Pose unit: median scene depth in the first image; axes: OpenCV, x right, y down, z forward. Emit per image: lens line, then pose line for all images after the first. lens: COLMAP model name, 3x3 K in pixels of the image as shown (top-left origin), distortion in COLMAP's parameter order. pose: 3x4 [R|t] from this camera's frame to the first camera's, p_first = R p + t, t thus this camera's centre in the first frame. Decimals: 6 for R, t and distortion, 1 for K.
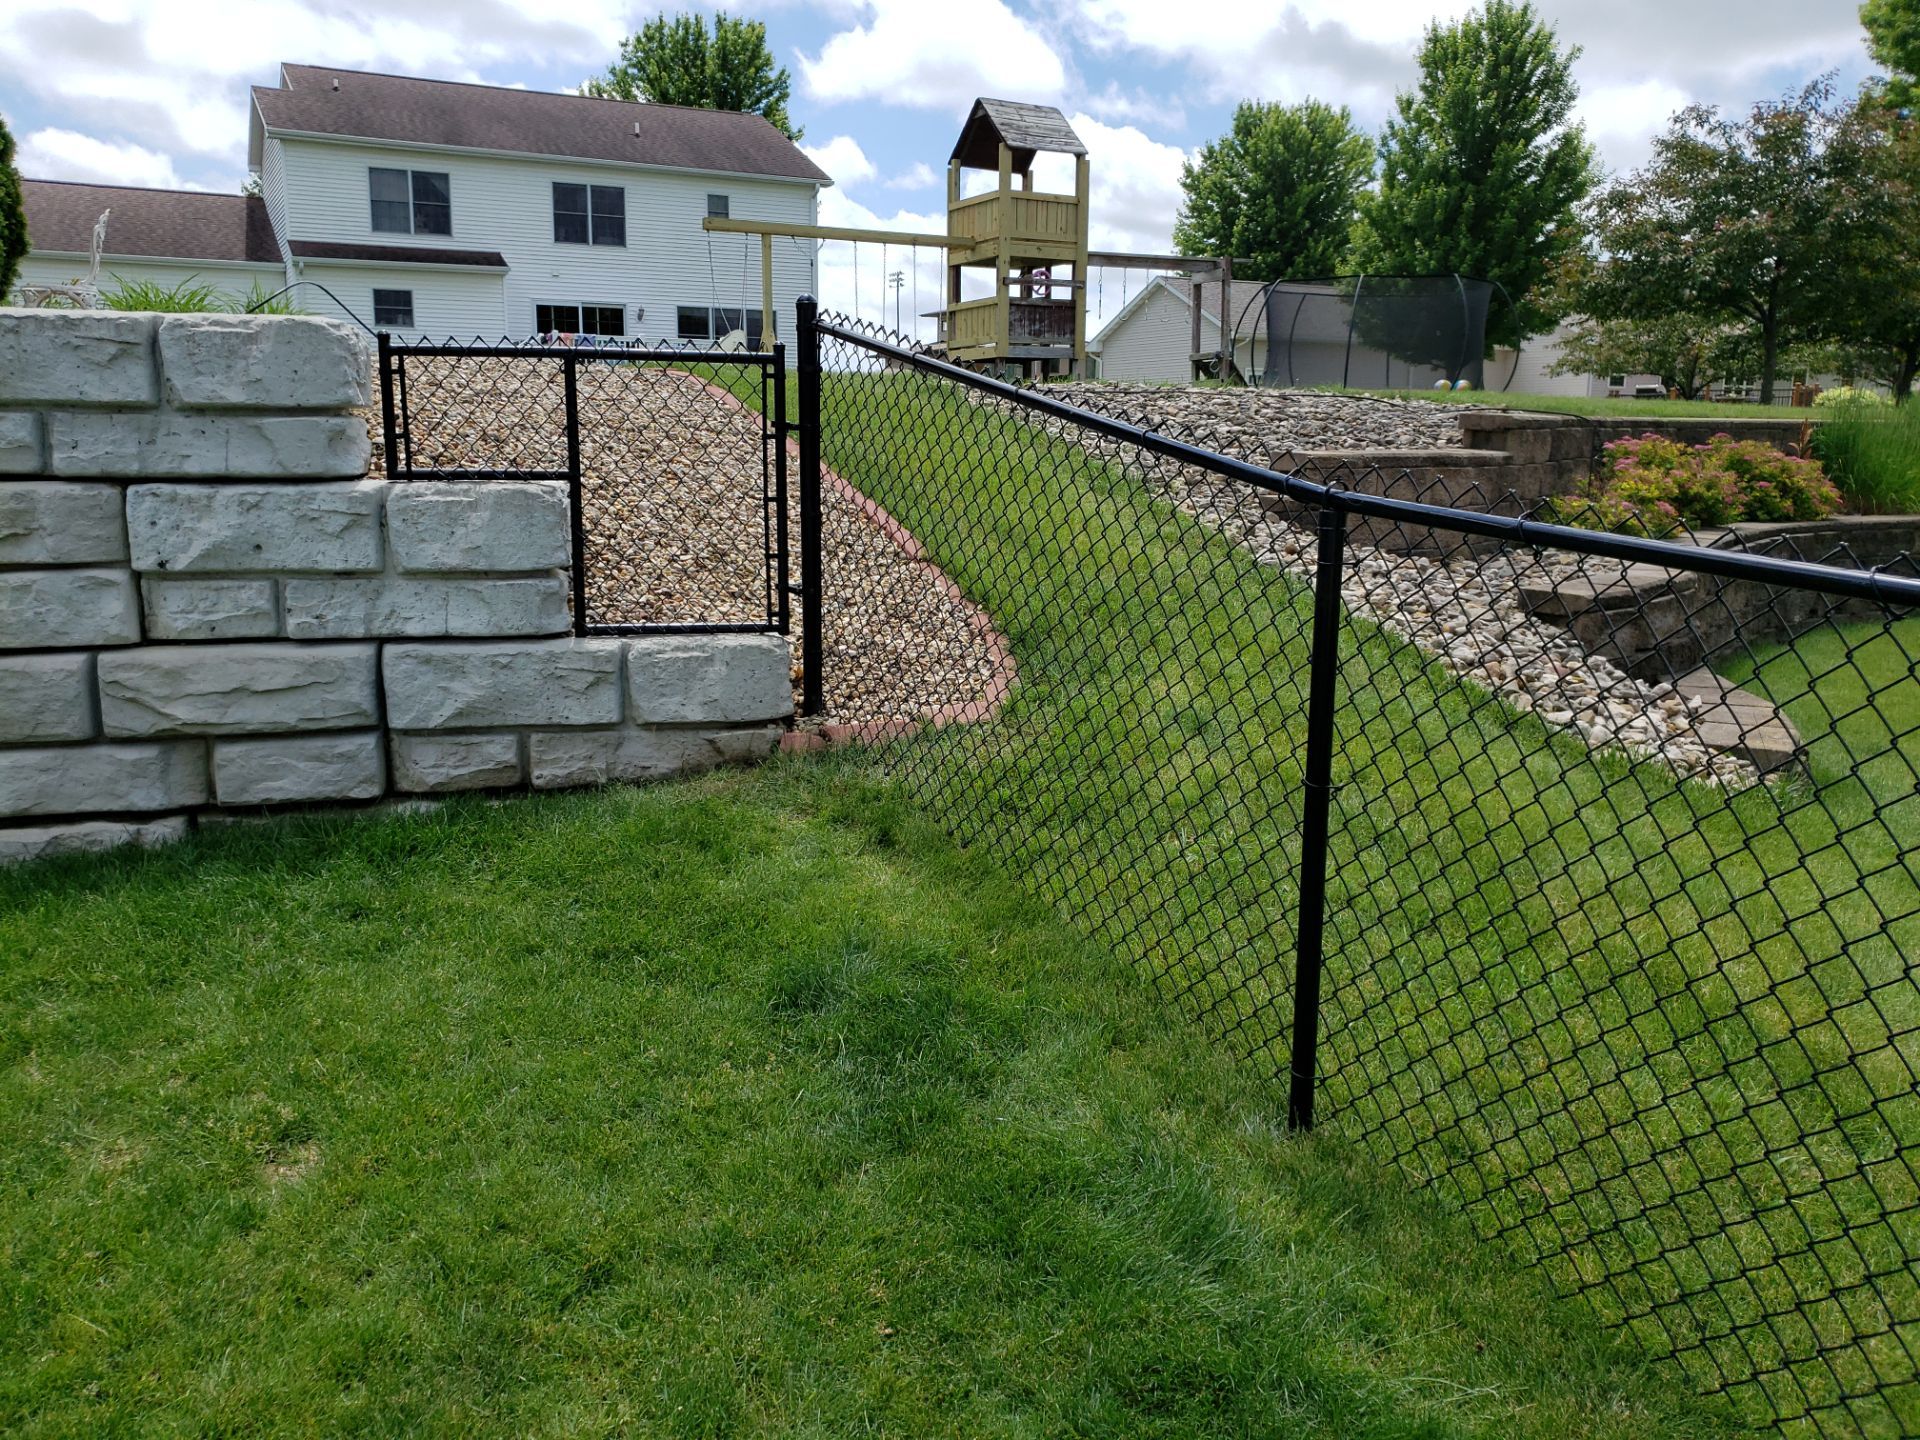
lens RADIAL K [[1572.1, 0, 953.5], [0, 1572.1, 708.7], [0, 0, 1]] dist [0.018531, -0.001906]
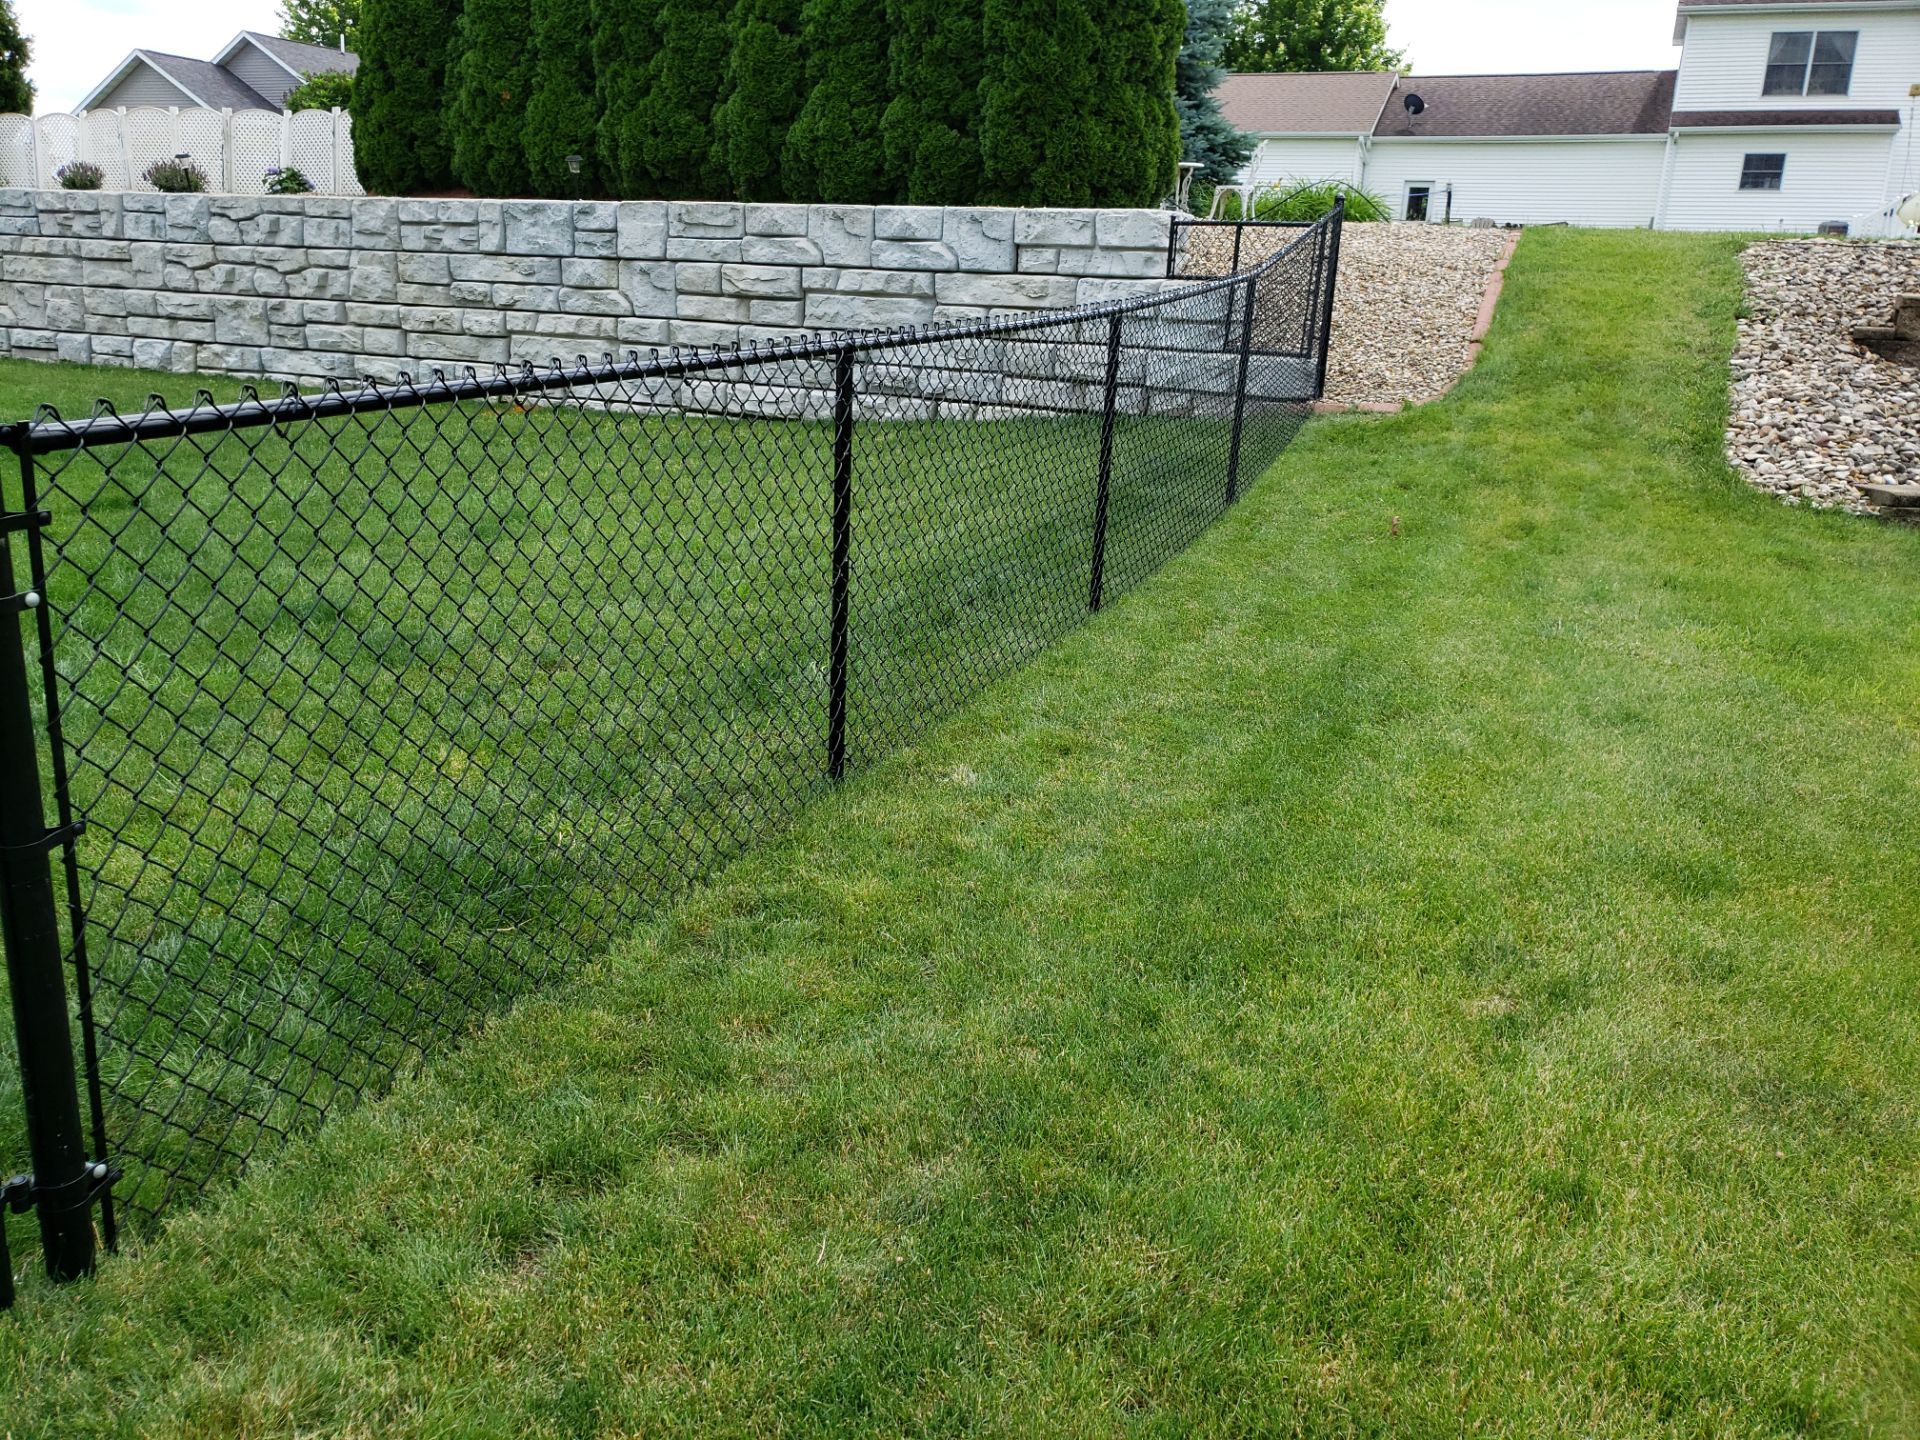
lens RADIAL K [[1540.2, 0, 922.4], [0, 1540.2, 696.4], [0, 0, 1]] dist [0.015074, 0.024070]
pose [[0.631879, 0.226326, -0.741287, 0.268811], [-0.167800, 0.973680, 0.154245, 0.035819], [0.756685, 0.026924, 0.653225, -0.164079]]
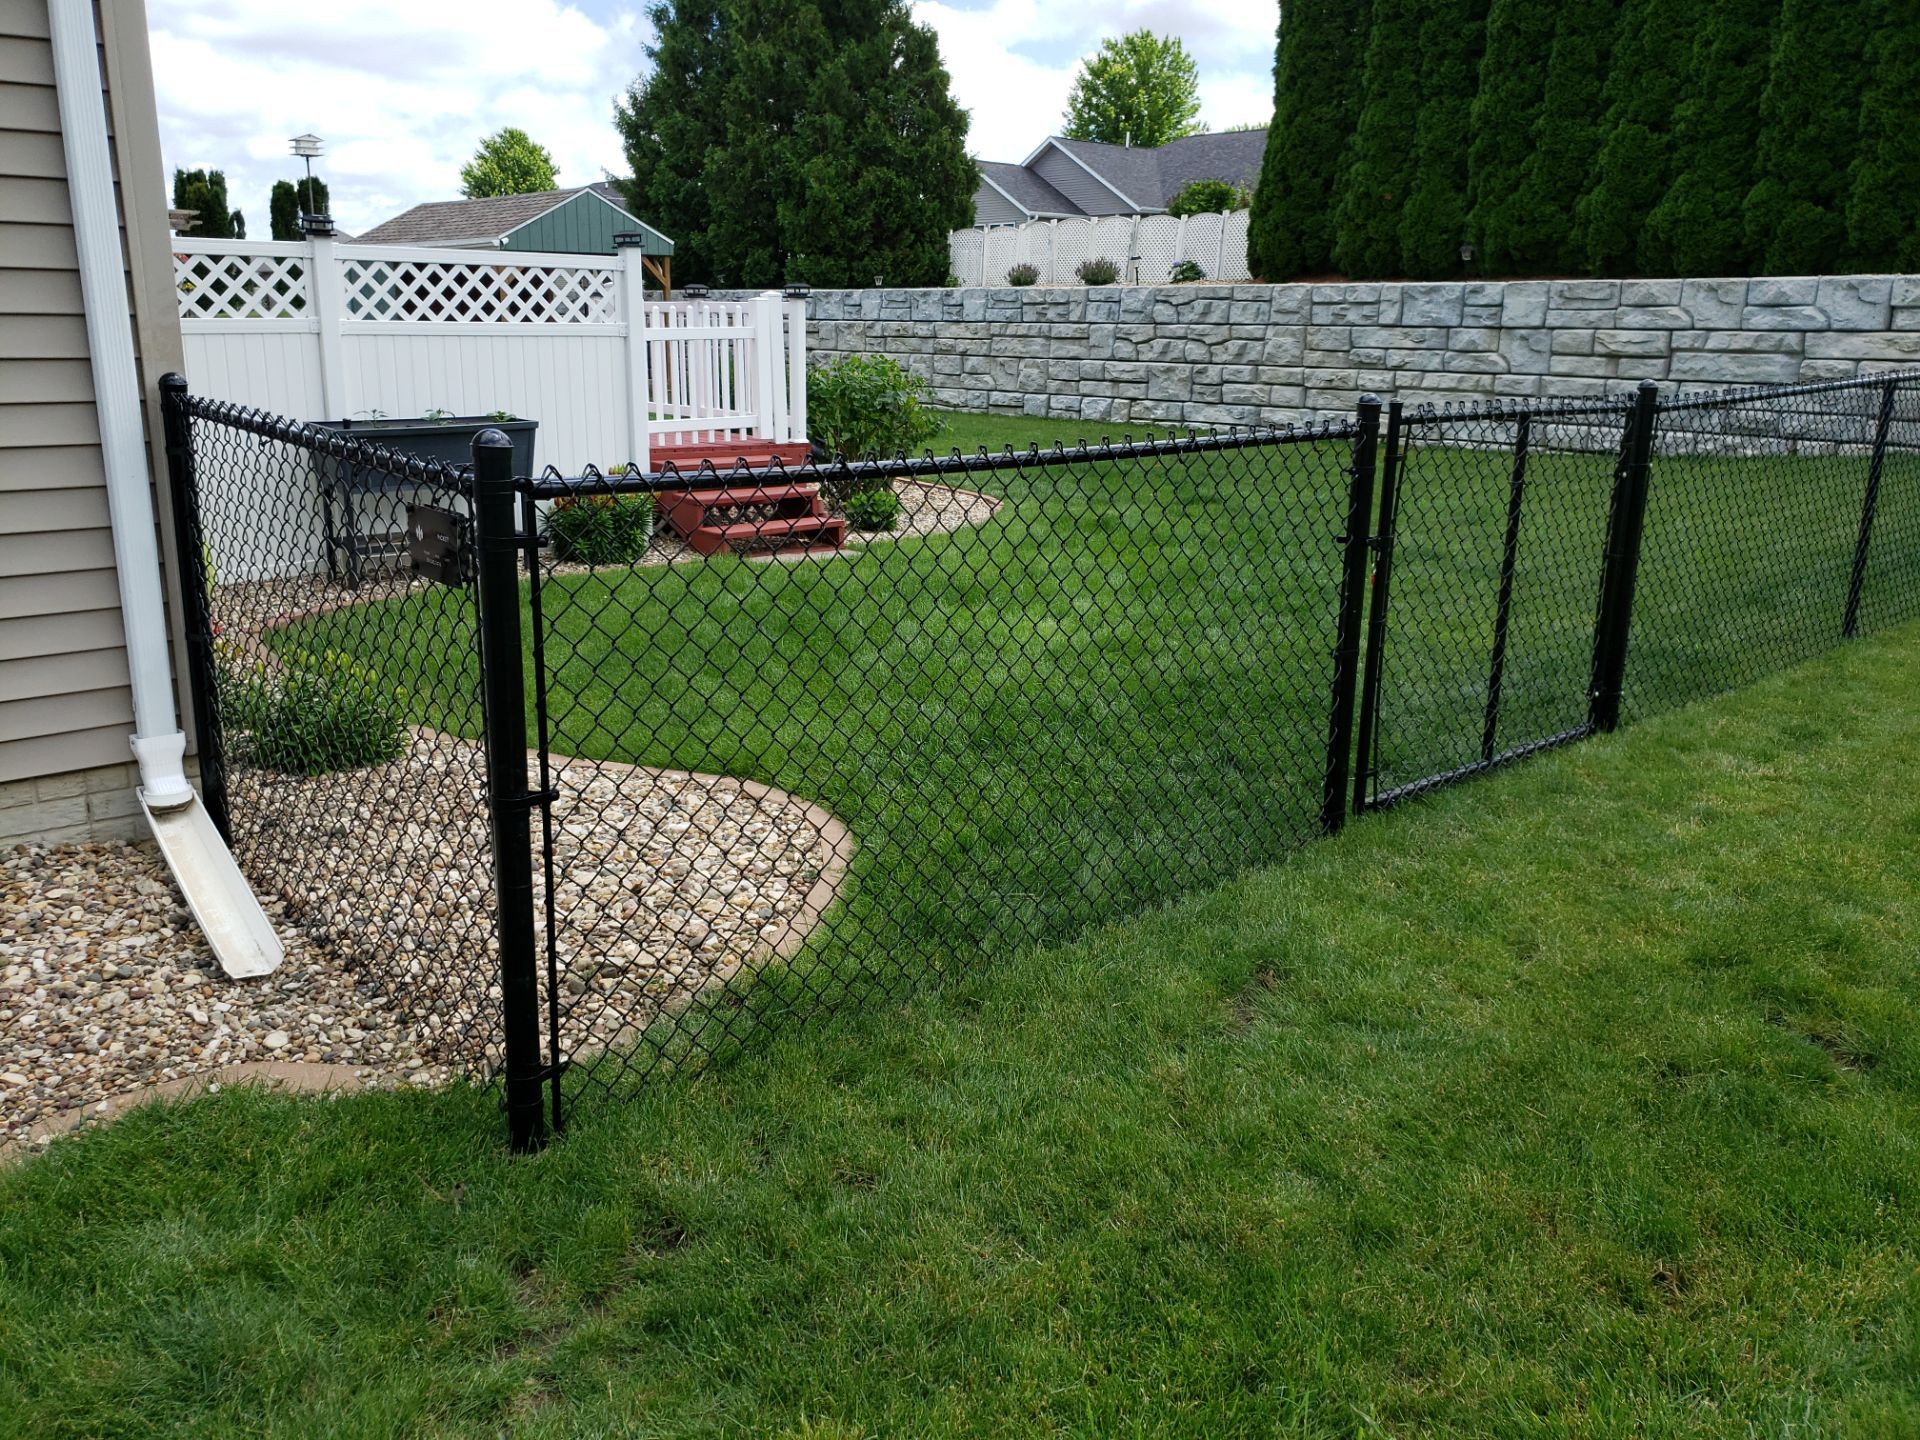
lens RADIAL K [[1545.2, 0, 934.3], [0, 1545.2, 719.8], [0, 0, 1]] dist [-0.027519, 0.046202]
pose [[0.255590, 0.243499, -0.935619, 0.375004], [-0.178372, 0.963025, 0.201904, 0.062928], [0.950188, 0.115283, 0.289573, -0.314694]]
